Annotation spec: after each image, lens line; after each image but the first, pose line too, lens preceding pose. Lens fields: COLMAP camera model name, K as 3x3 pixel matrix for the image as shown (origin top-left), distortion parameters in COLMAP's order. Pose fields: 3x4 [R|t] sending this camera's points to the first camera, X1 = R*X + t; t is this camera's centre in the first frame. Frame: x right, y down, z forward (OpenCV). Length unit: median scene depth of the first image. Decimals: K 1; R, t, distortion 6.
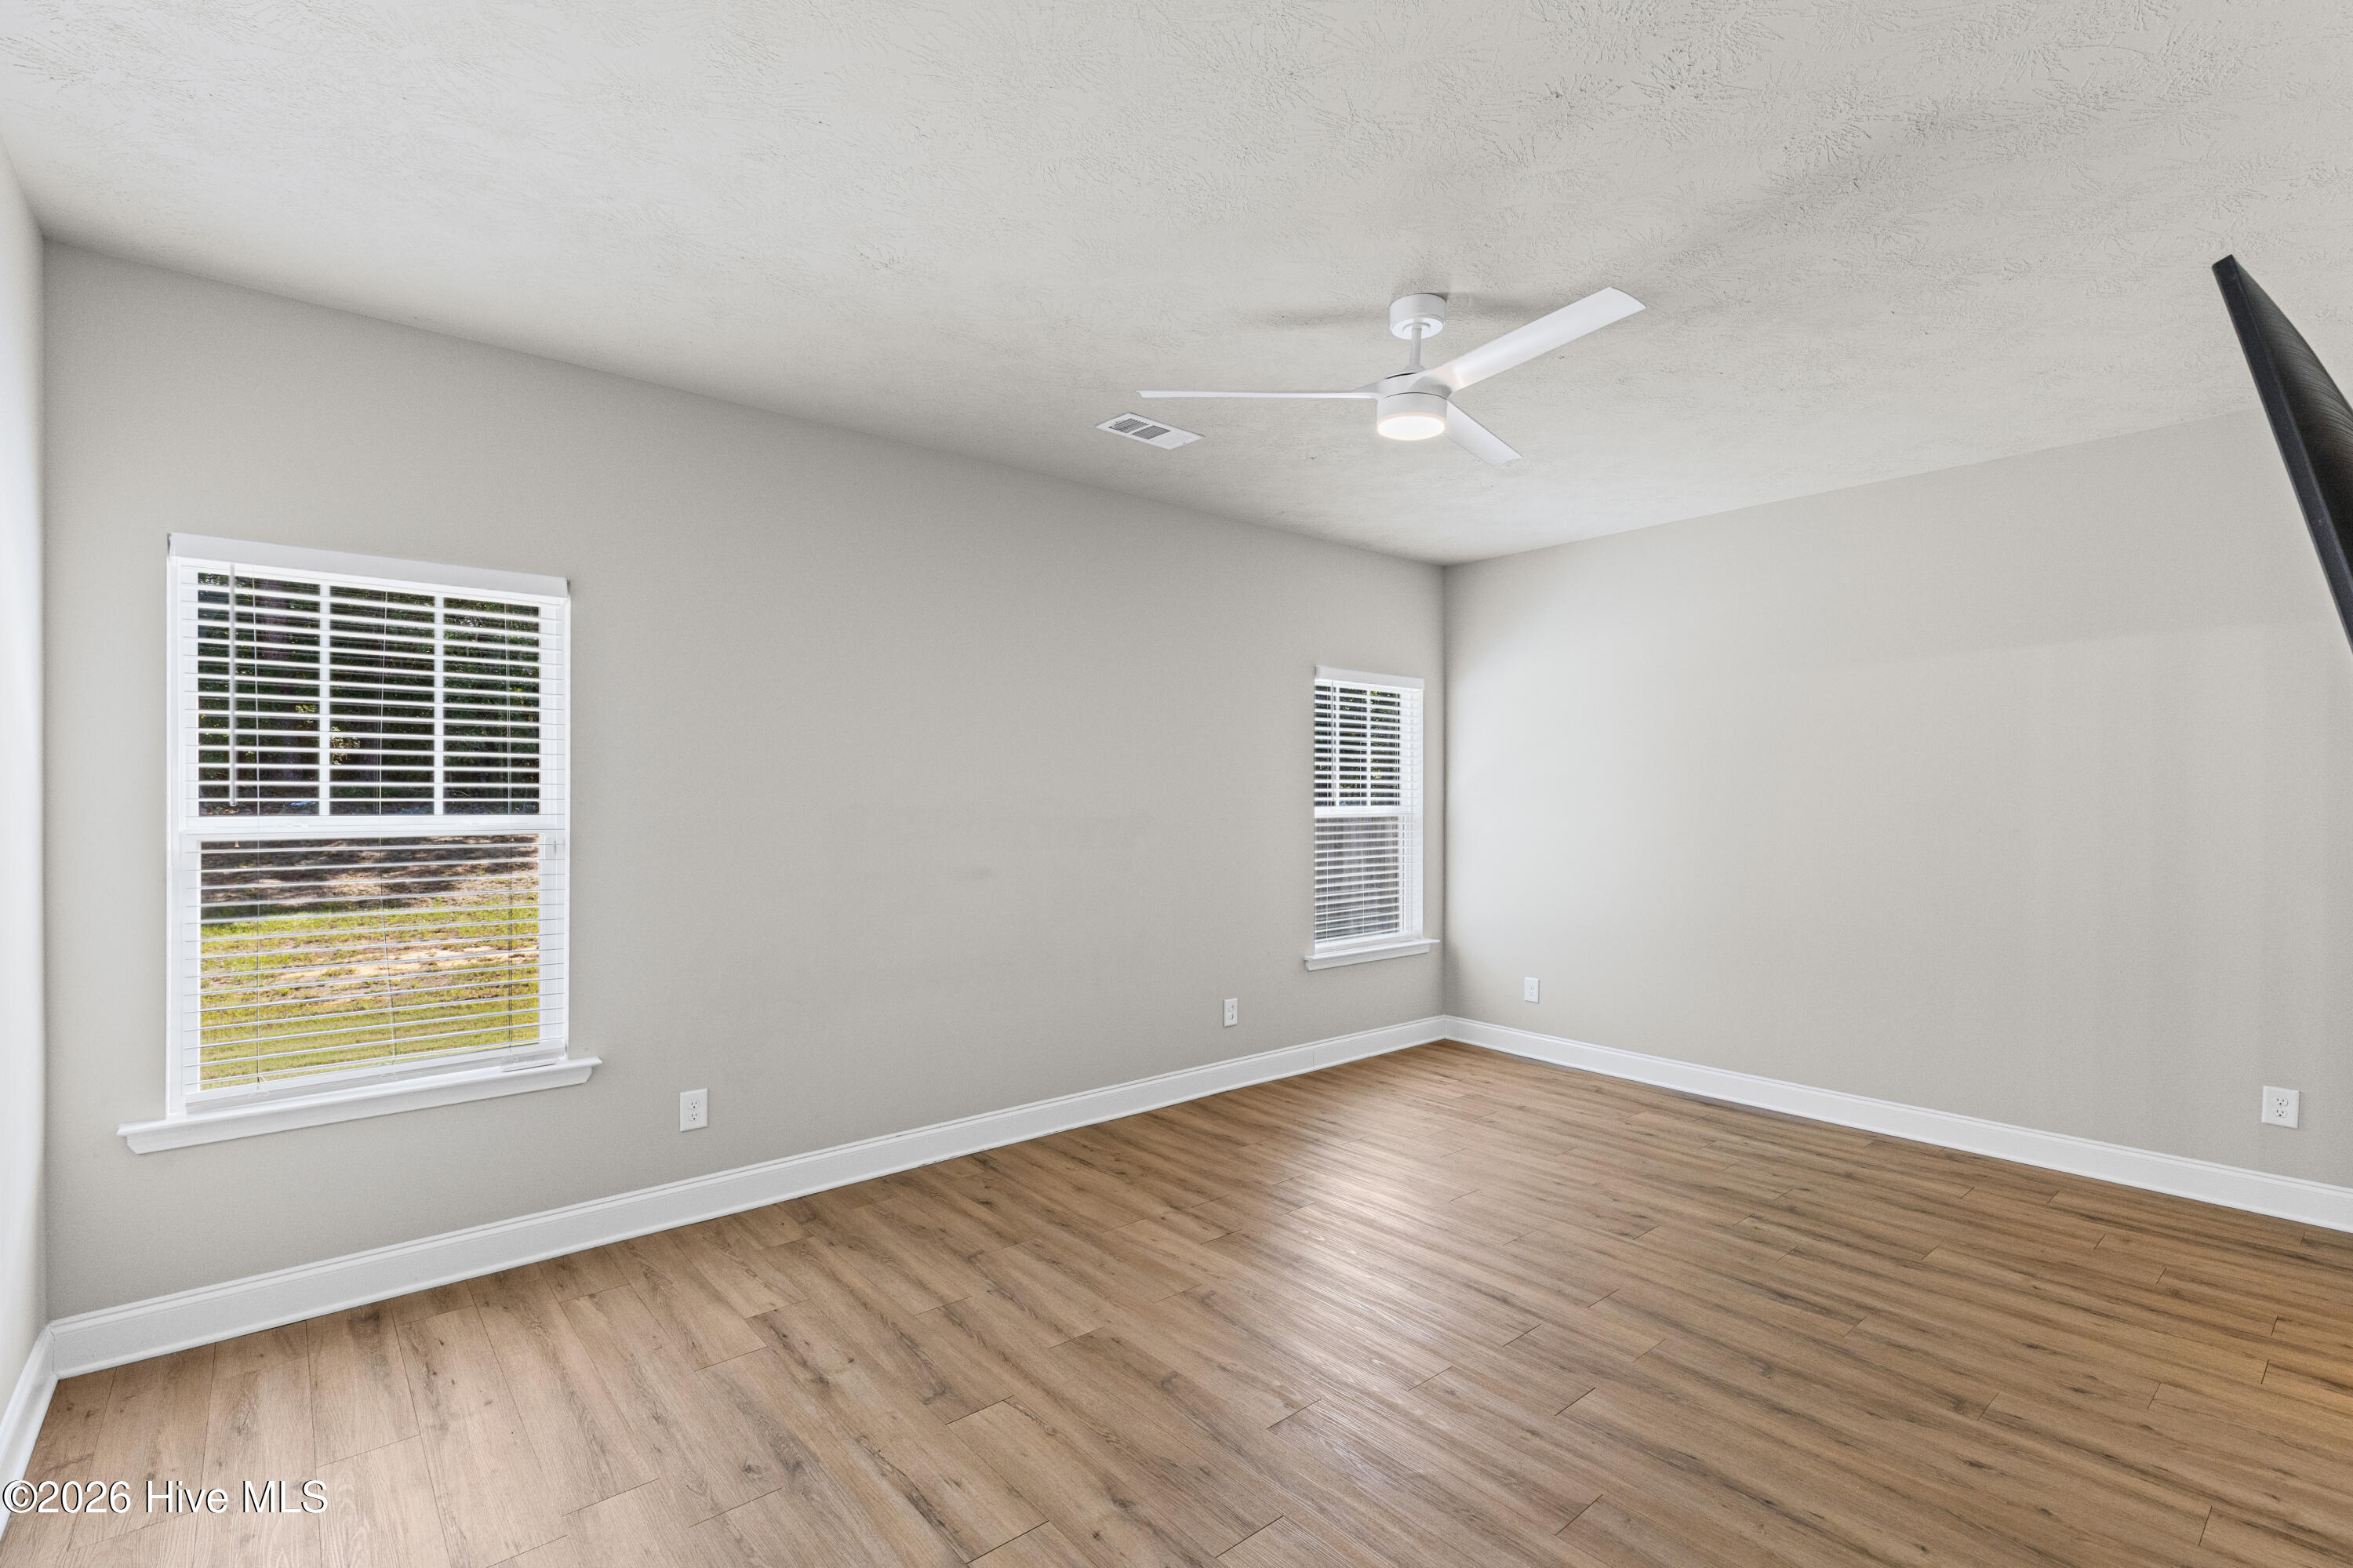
lens RADIAL K [[1059.6, 0, 1176.5], [0, 1059.6, 784.0], [0, 0, 1]] dist [0.001288, 0.000069]
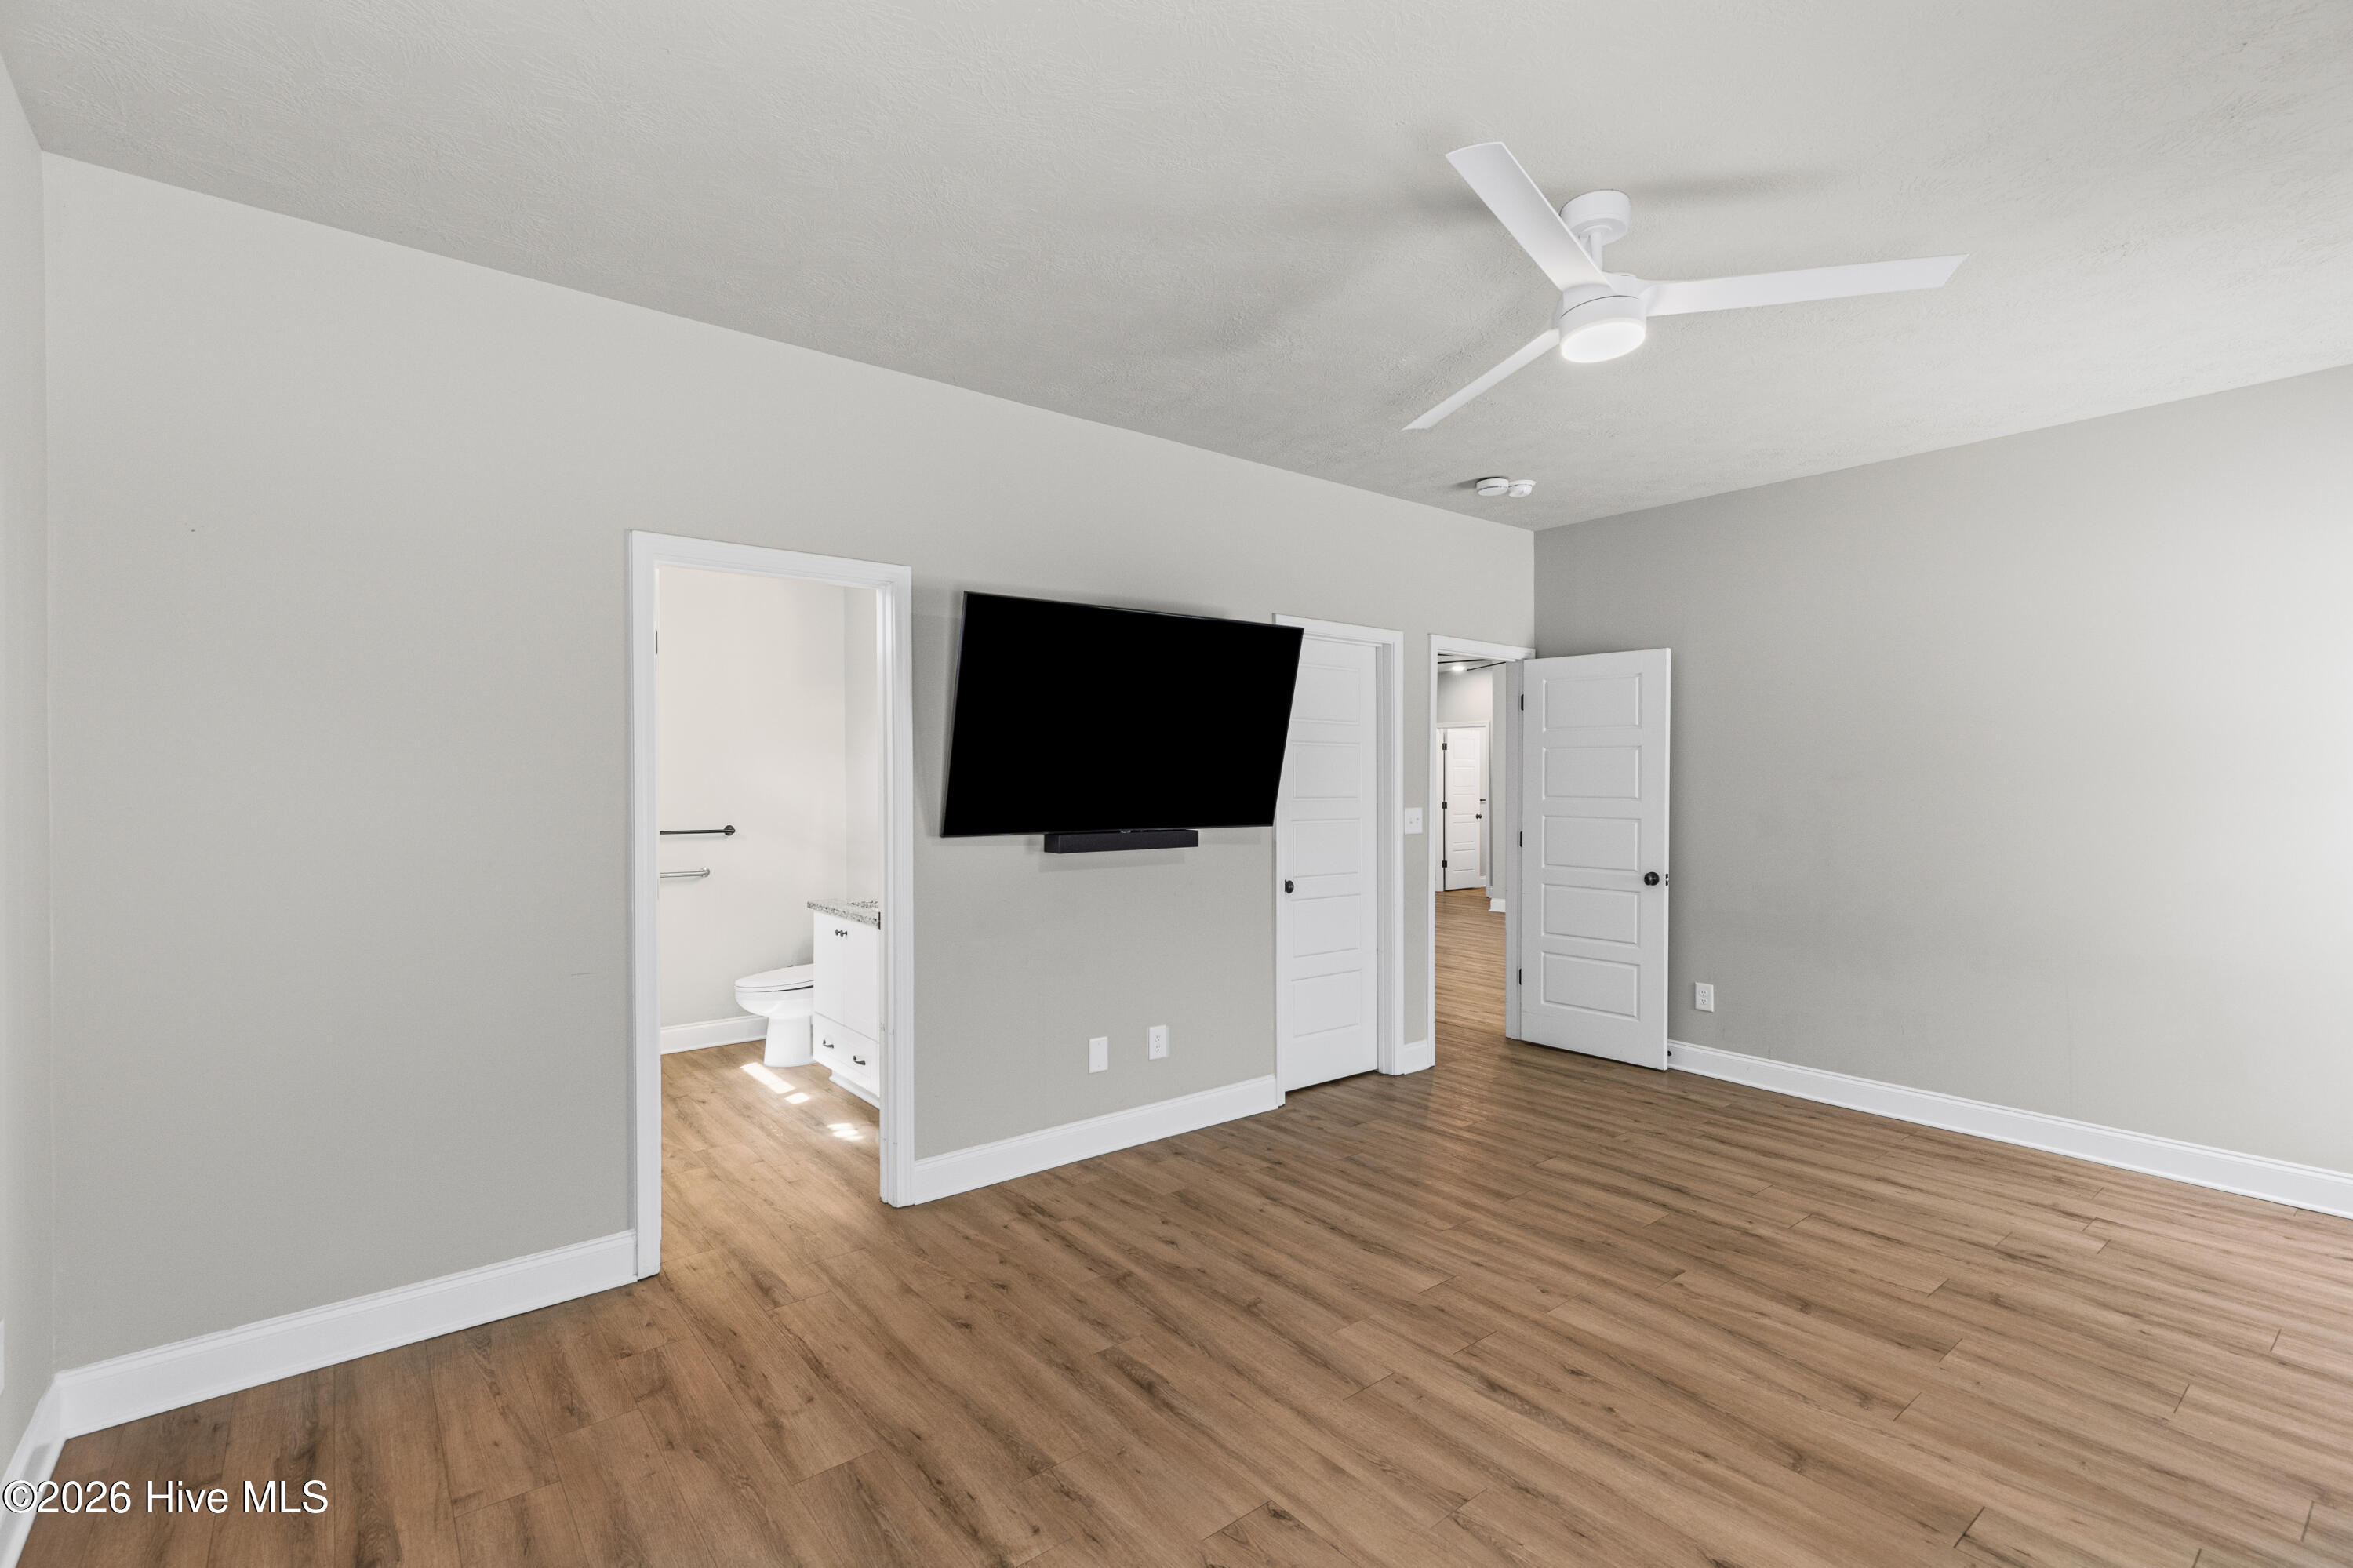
lens RADIAL K [[1059.6, 0, 1176.5], [0, 1059.6, 784.0], [0, 0, 1]] dist [0.001288, 0.000069]
pose [[-0.999745, -0.001862, 0.022490, 0.596155], [-0.002167, 0.999906, -0.013557, 0.033208], [-0.022463, -0.013602, -0.999655, 2.037527]]
